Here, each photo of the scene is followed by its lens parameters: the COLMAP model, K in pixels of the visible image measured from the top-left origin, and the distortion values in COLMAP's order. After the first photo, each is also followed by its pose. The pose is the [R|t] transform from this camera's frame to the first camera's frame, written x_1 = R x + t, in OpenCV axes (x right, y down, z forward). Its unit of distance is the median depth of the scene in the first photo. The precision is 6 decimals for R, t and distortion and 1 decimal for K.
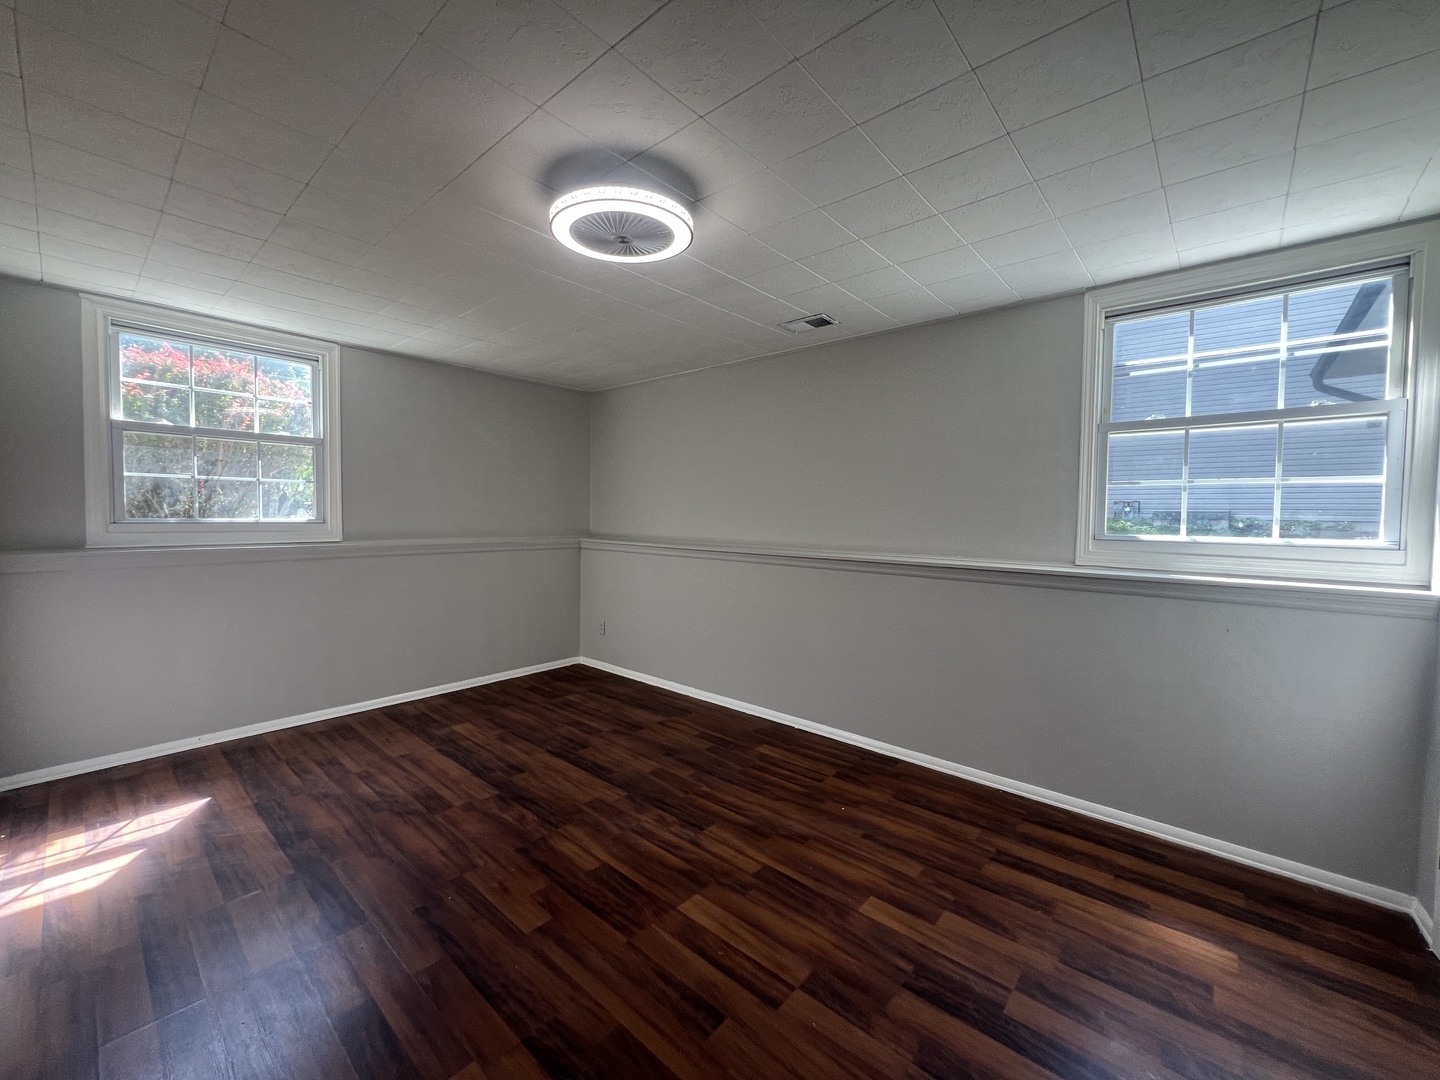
lens RADIAL K [[579.2, 0, 715.3], [0, 579.2, 536.6], [0, 0, 1]] dist [-0.000166, 0.000166]
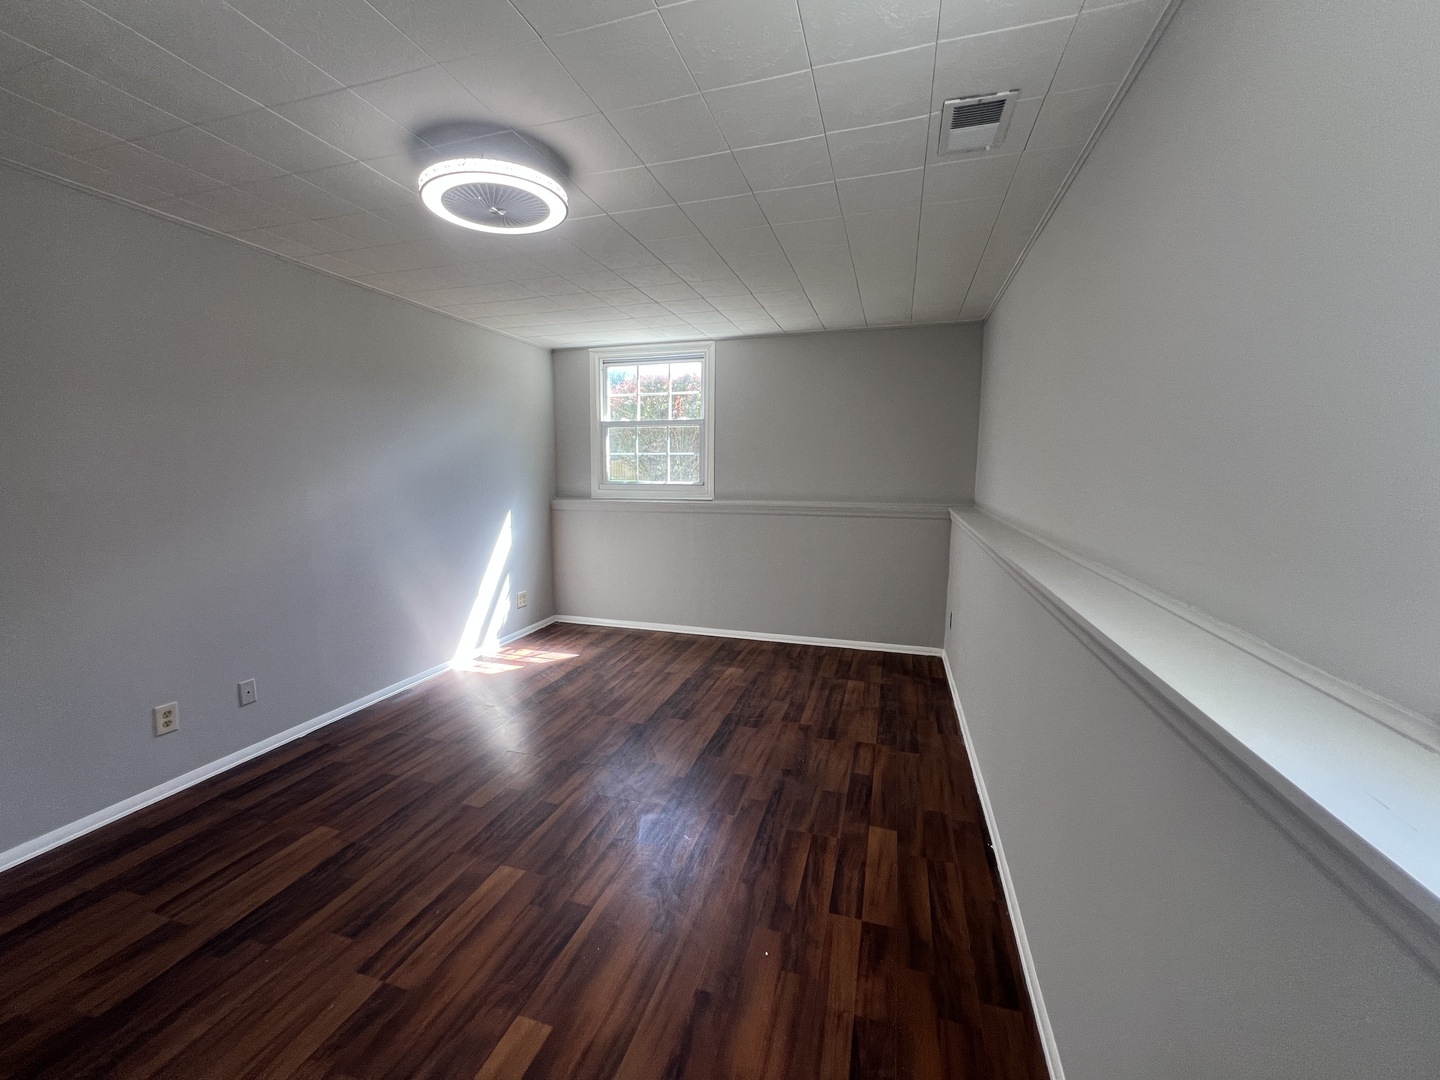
lens RADIAL K [[579.2, 0, 714.2], [0, 579.2, 538.7], [0, 0, 1]] dist [-0.000166, 0.000166]
pose [[0.406547, 0.099891, -0.908153, 0.597889], [-0.032163, 0.994954, 0.095041, -0.032354], [0.913064, -0.009429, 0.407708, 0.570377]]
